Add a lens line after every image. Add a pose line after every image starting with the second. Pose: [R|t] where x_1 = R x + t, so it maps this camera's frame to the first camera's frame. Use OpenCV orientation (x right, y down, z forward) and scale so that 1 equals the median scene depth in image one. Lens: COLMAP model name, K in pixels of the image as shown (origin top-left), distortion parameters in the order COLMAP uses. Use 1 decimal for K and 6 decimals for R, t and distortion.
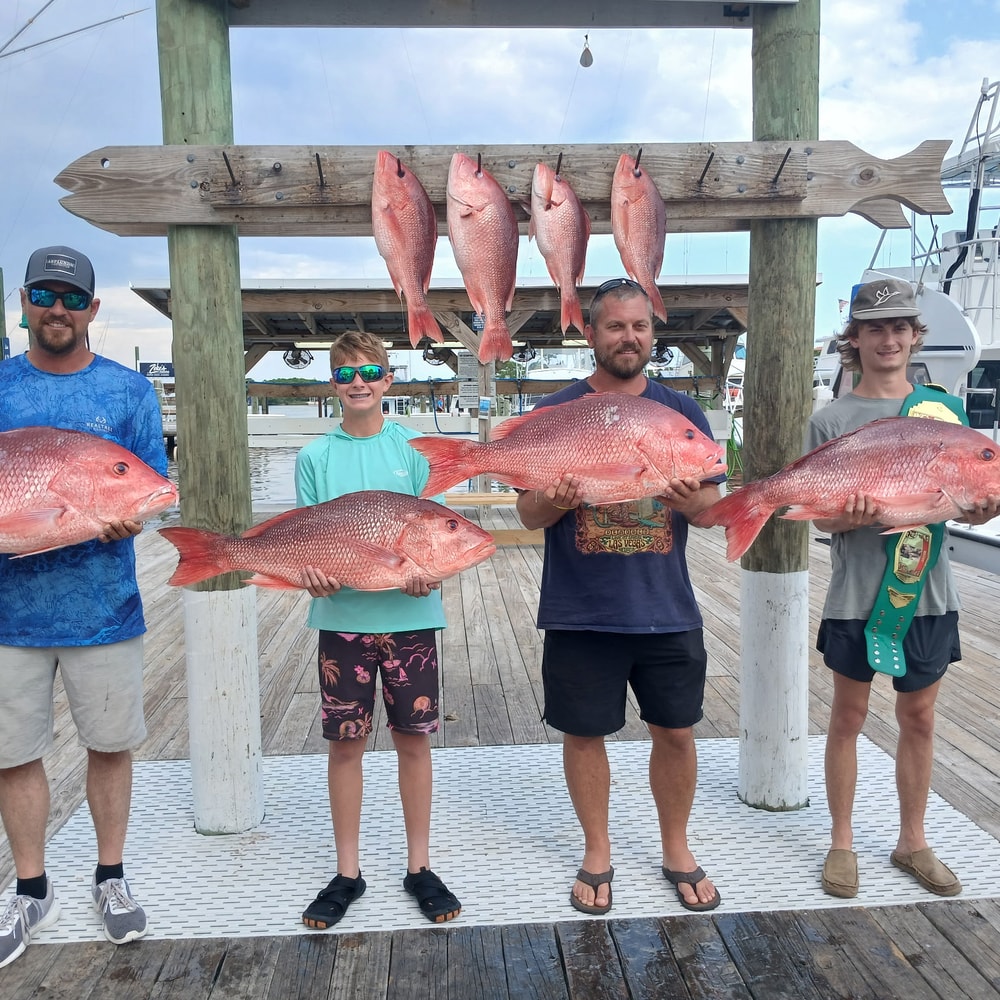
lens RADIAL K [[1201.3, 0, 513.8], [0, 1201.3, 508.6], [0, 0, 1]] dist [0.054741, -0.218482]
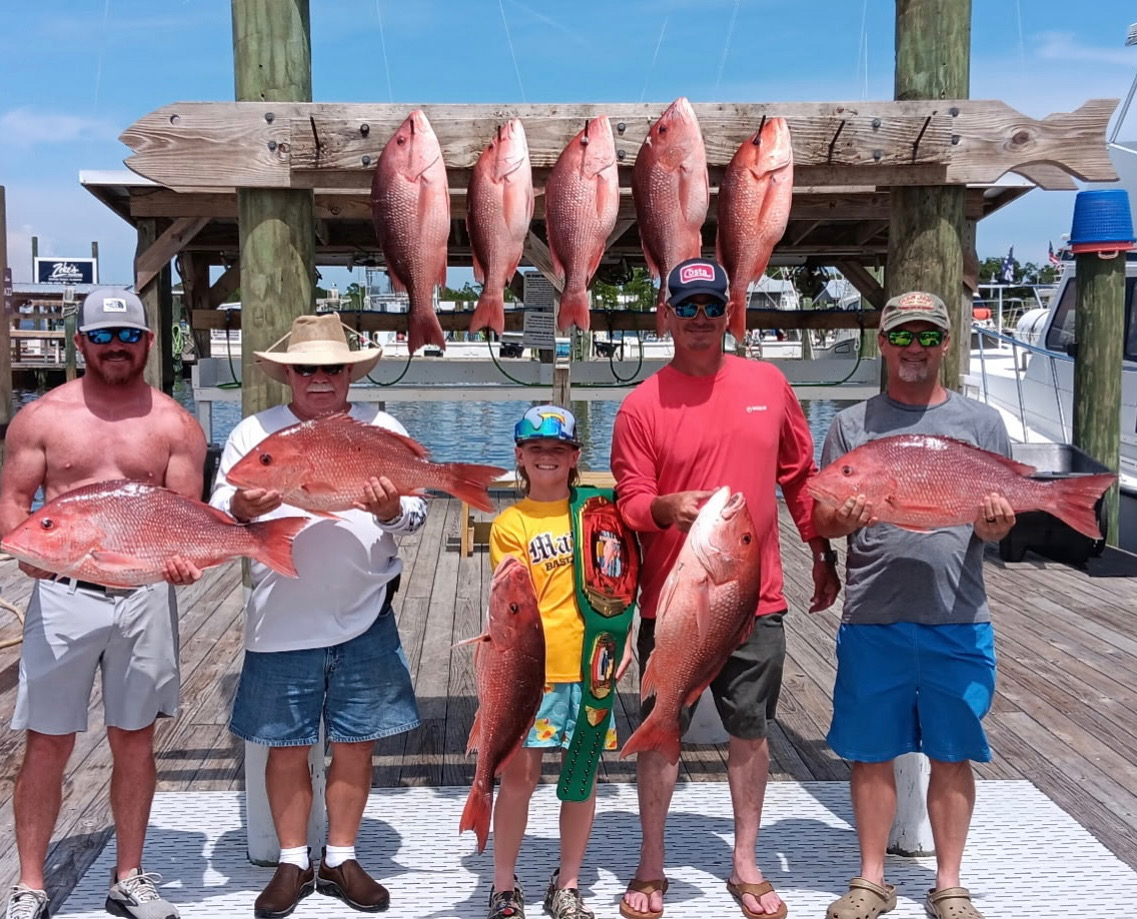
lens RADIAL K [[1828.3, 0, 523.2], [0, 1828.3, 462.1], [0, 0, 1]] dist [0.143836, -0.657036]
pose [[0.999214, 0.016013, -0.036265, -0.020939], [-0.016460, 0.999792, -0.012053, -0.015236], [0.036064, 0.012641, 0.999270, -0.369705]]
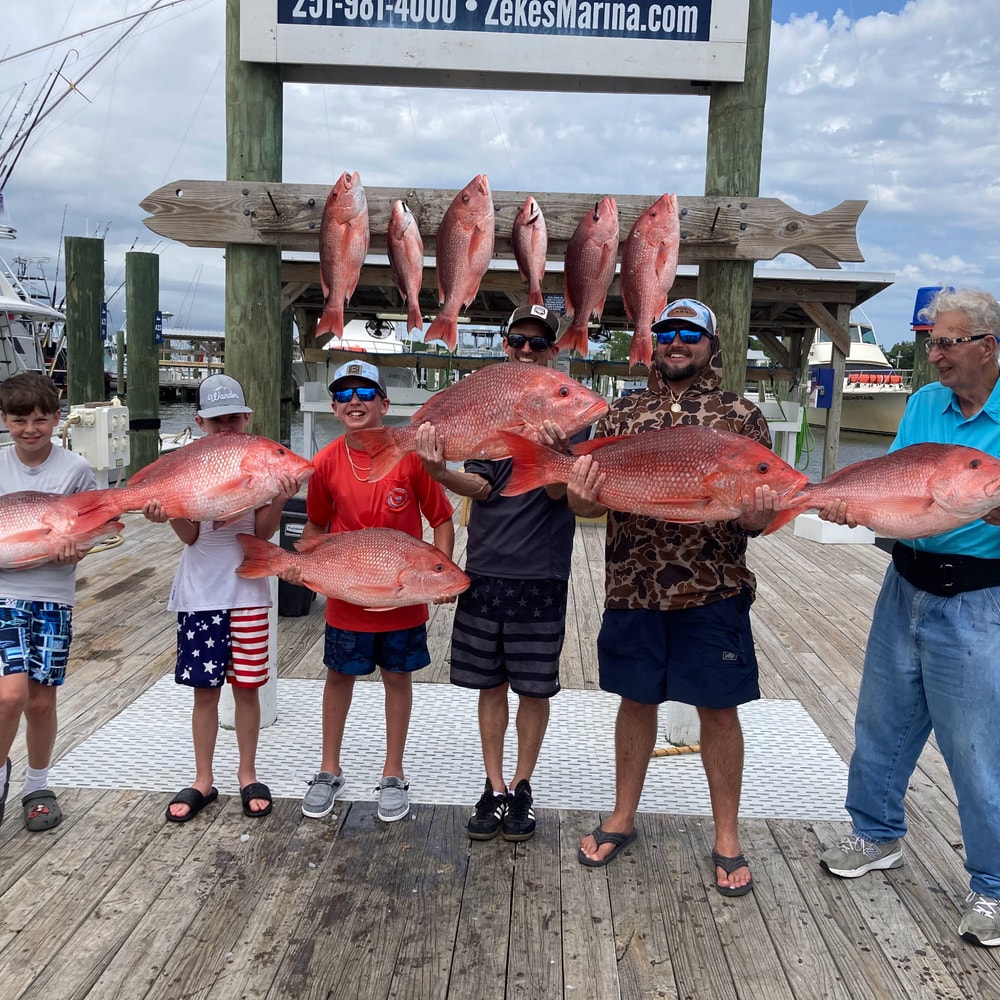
lens RADIAL K [[1269.5, 0, 500.0], [0, 1269.5, 500.0], [0, 0, 1]] dist [-0.003980, -0.003222]
pose [[0.993623, 0.064291, -0.092628, 0.137180], [-0.063197, 0.997893, 0.014702, -0.004680], [0.093378, -0.008755, 0.995592, -0.293945]]
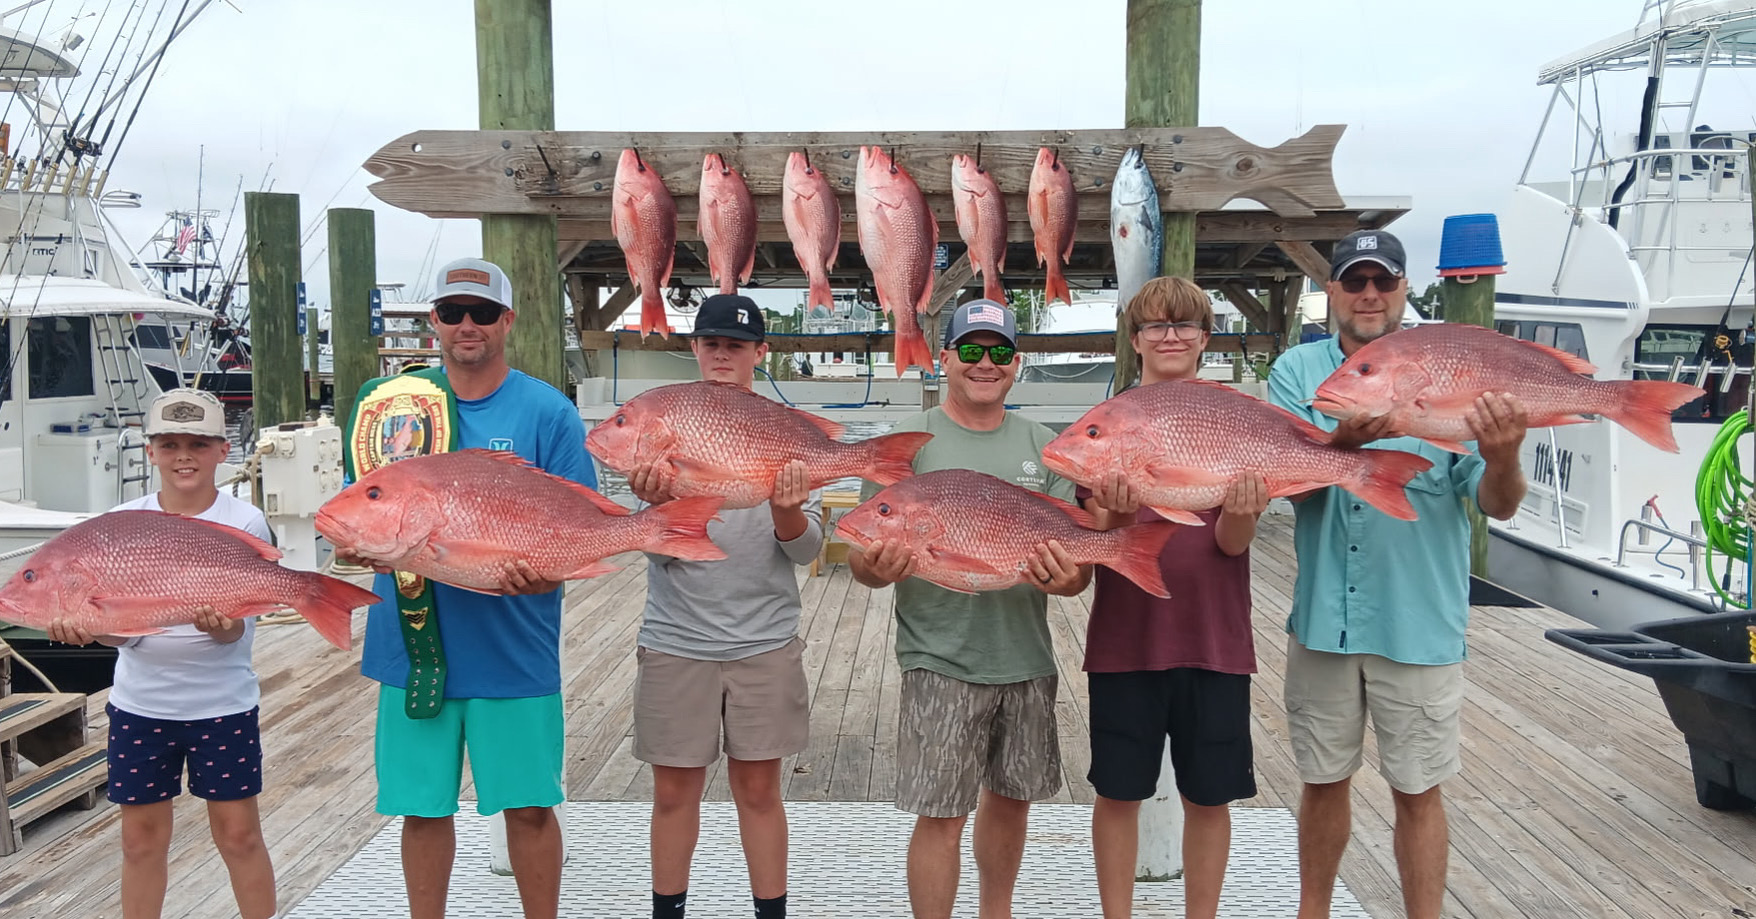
lens RADIAL K [[1831.1, 0, 849.5], [0, 1831.1, 458.4], [0, 0, 1]] dist [0.054829, -0.020376]
pose [[0.994425, 0.025110, -0.102416, 0.146248], [-0.027700, 0.999330, -0.023942, -0.018869], [0.101746, 0.026646, 0.994453, -0.378690]]
